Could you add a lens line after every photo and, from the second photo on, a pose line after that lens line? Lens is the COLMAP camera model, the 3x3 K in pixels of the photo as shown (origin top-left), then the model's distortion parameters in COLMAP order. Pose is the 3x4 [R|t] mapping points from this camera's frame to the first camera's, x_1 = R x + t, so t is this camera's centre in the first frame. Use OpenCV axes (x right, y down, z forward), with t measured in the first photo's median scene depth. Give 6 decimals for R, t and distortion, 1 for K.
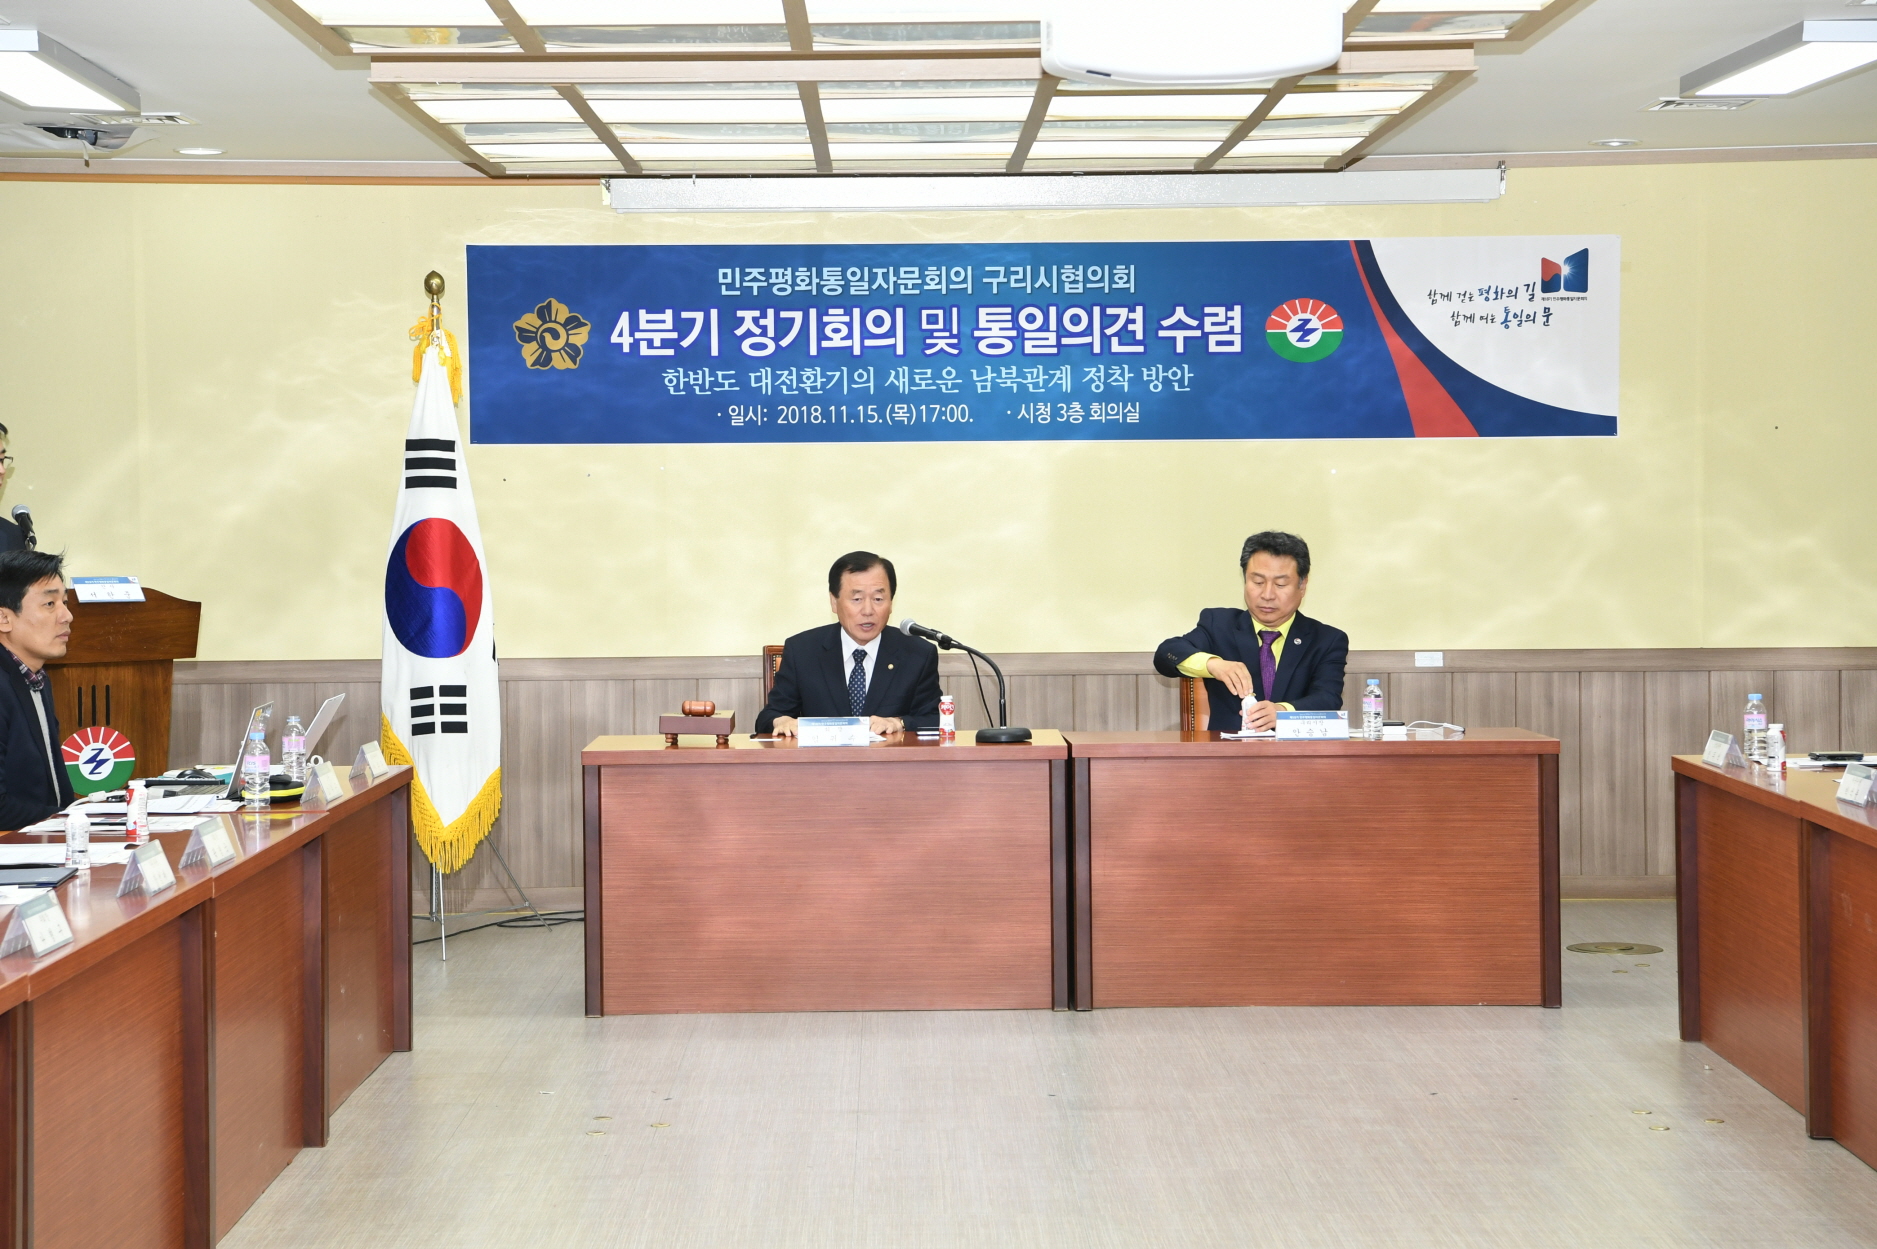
lens RADIAL K [[3585.6, 0, 938.5], [0, 3585.6, 624.5], [0, 0, 1]] dist [0.303252, 0.135496]
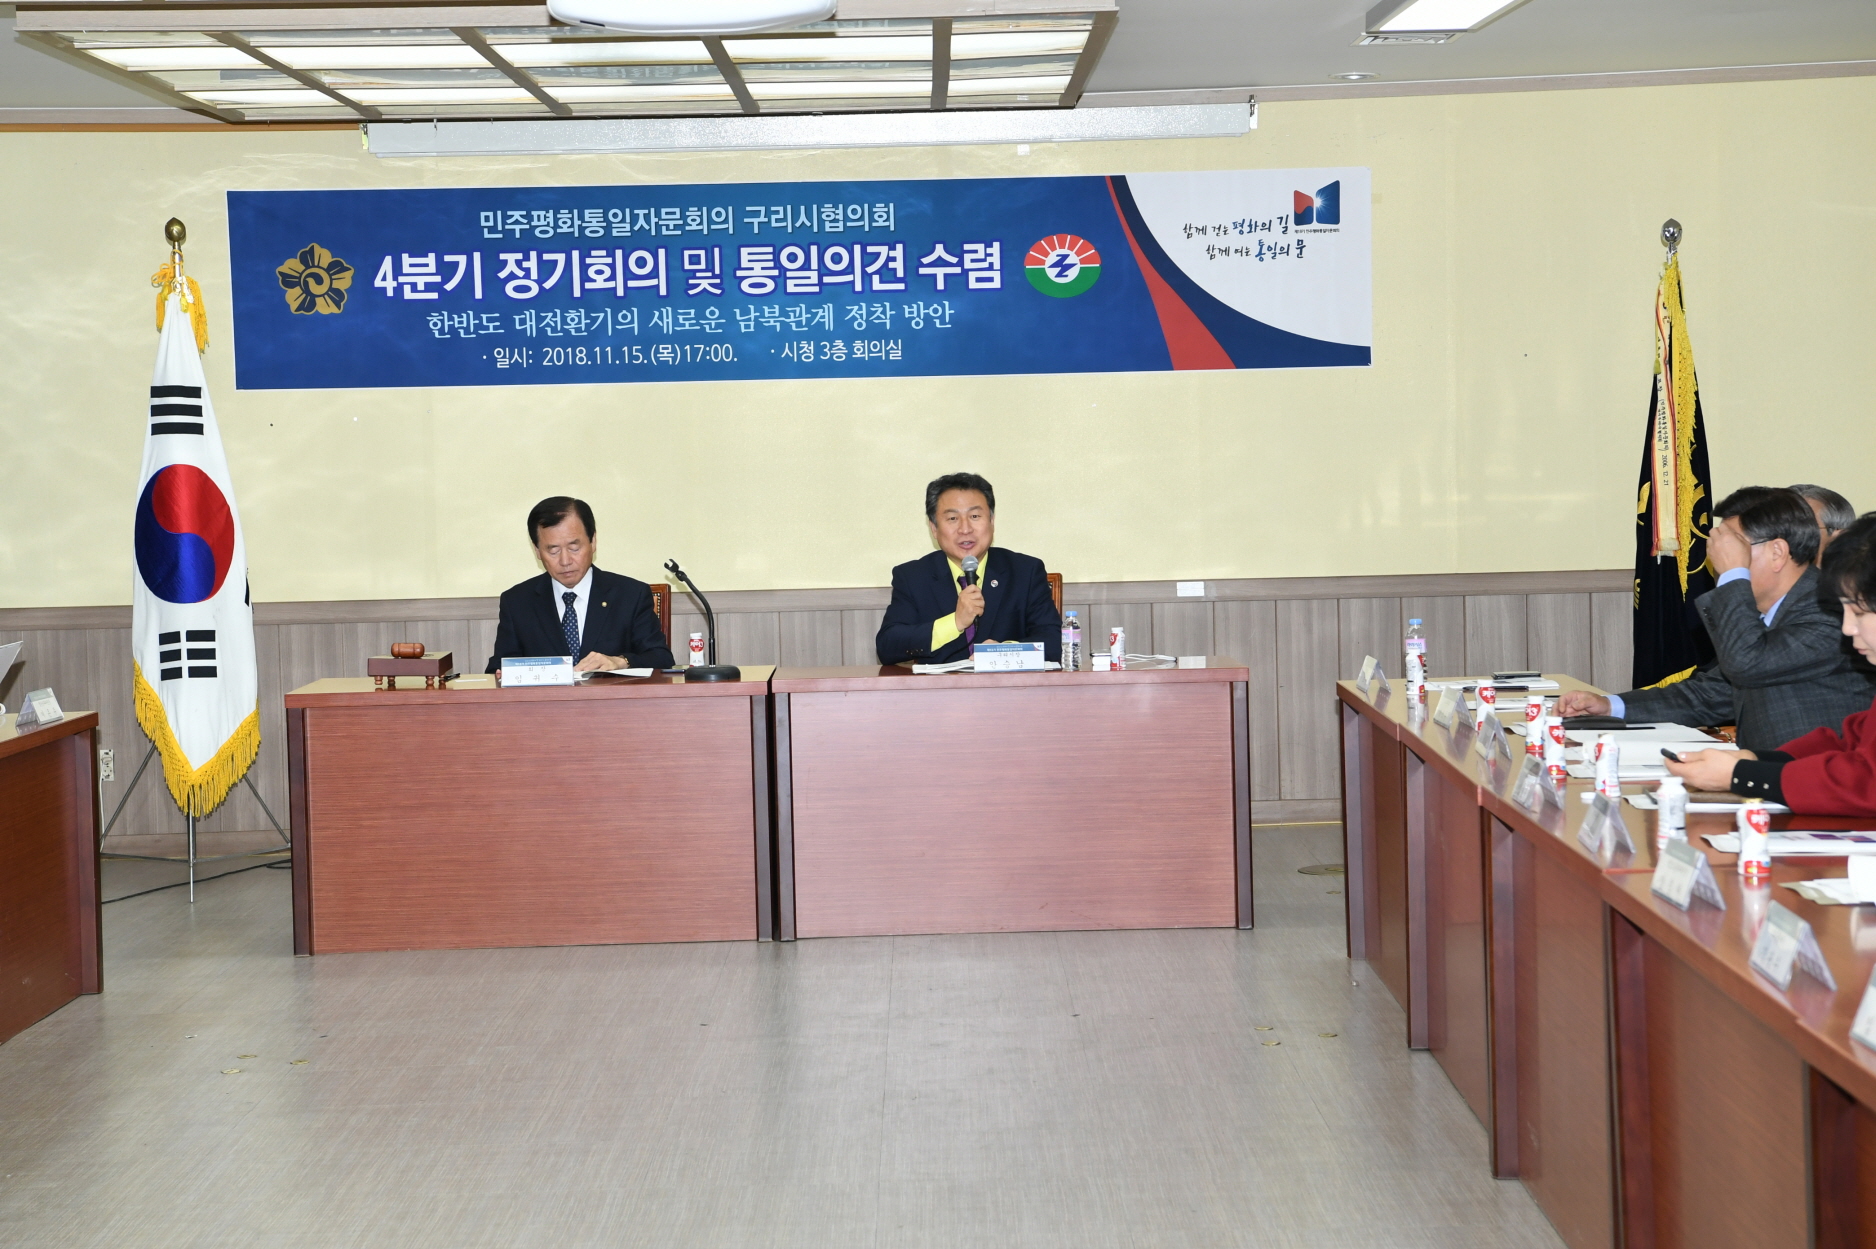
lens RADIAL K [[3538.0, 0, 938.0], [0, 3538.0, 624.5], [0, 0, 1]] dist [0.292267, 0.028792]
pose [[0.999816, -0.015568, -0.011235, 0.076246], [0.015778, 0.999698, 0.018836, -0.000252], [0.010939, -0.019010, 0.999759, 0.001224]]
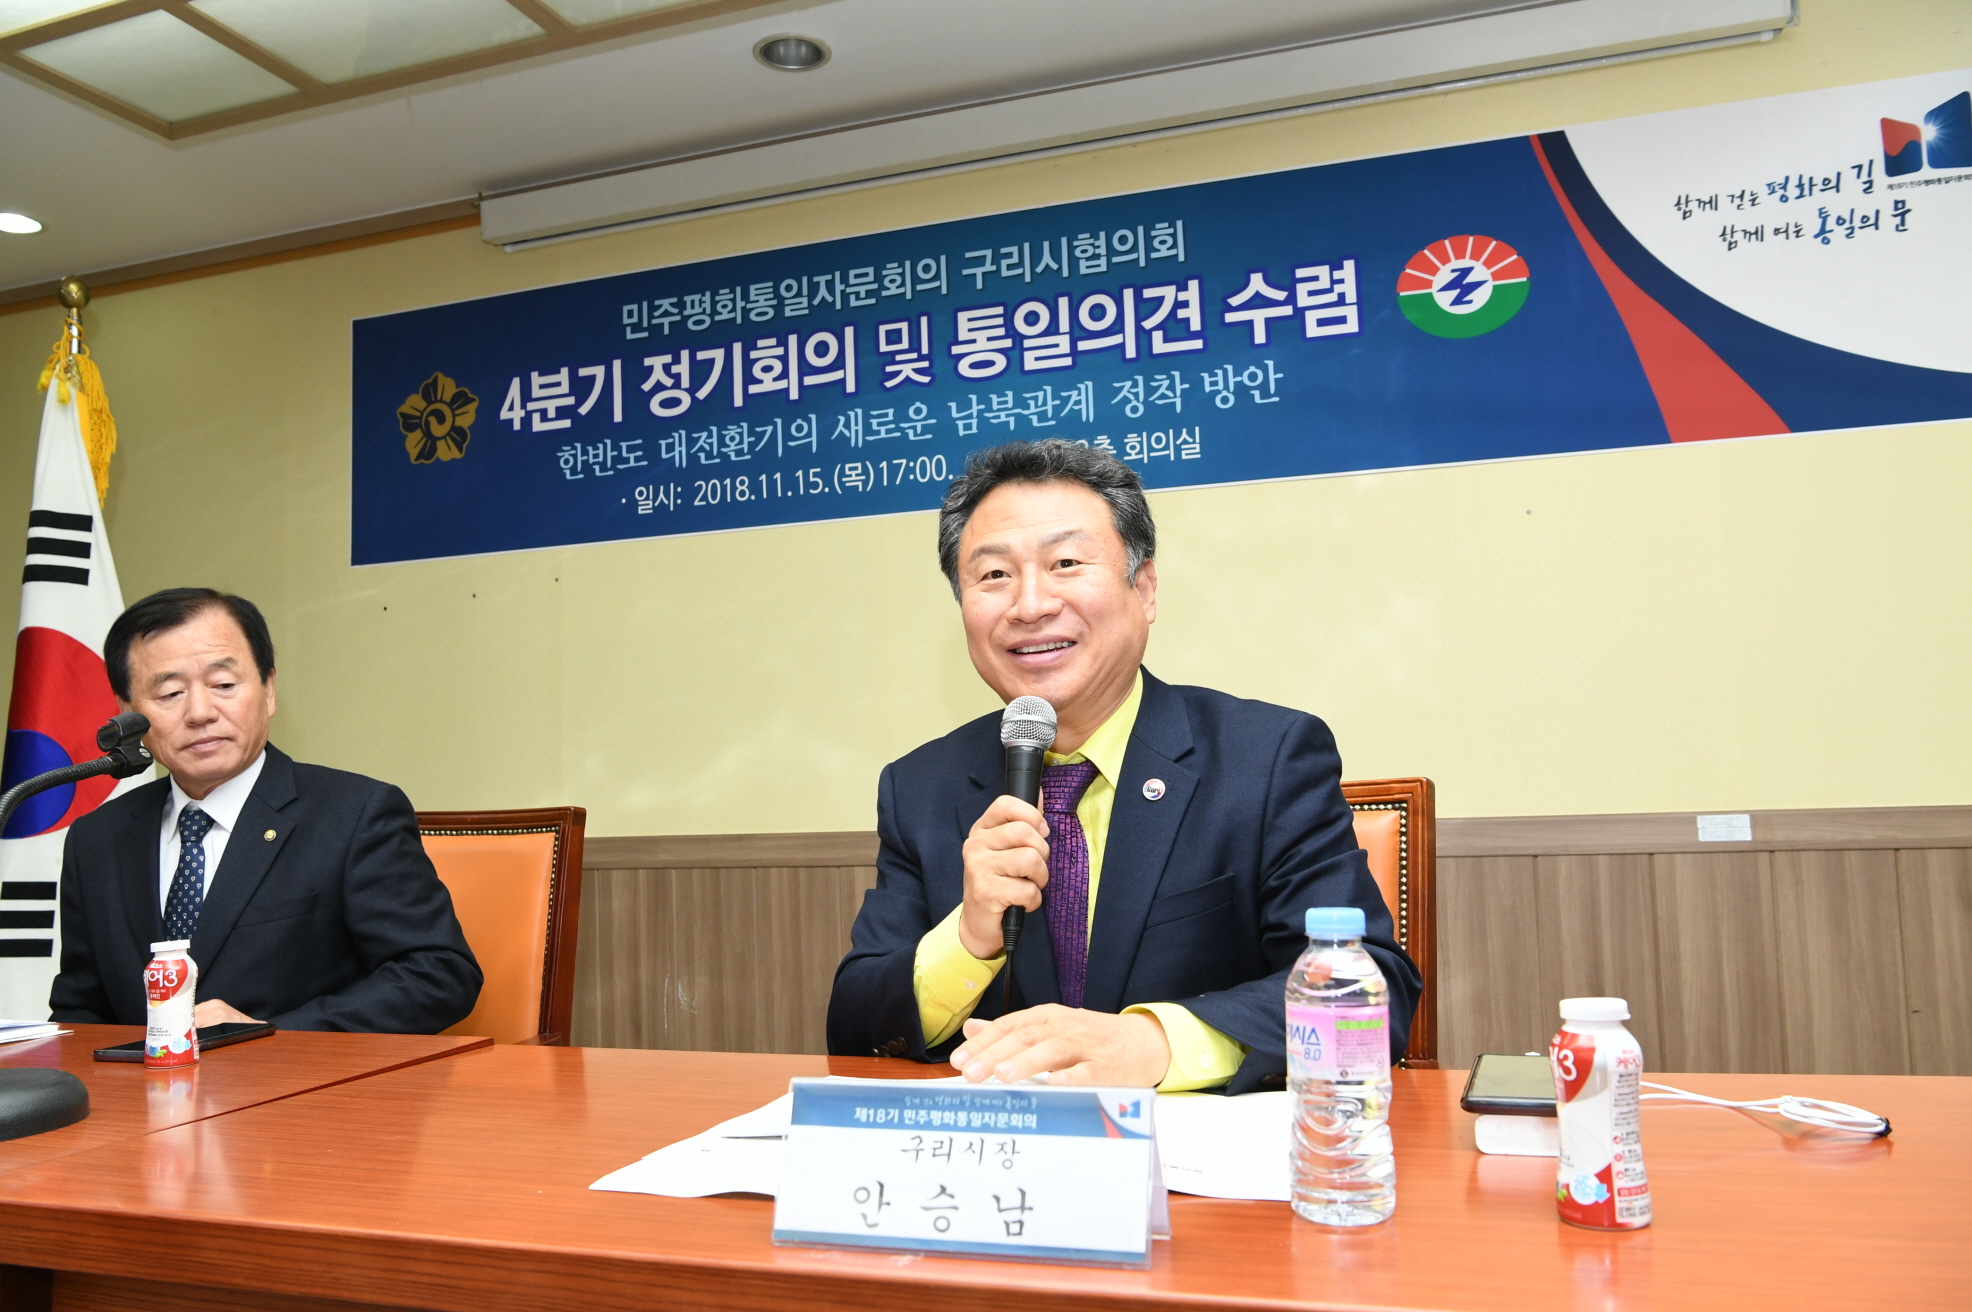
lens RADIAL K [[1517.8, 0, 972.6], [0, 1517.8, 656.4], [0, 0, 1]] dist [-0.060488, 0.031541]
pose [[0.941136, -0.049961, -0.334316, 0.105560], [0.011226, 0.993091, -0.116808, 0.009117], [0.337842, 0.106179, 0.935195, 0.742533]]
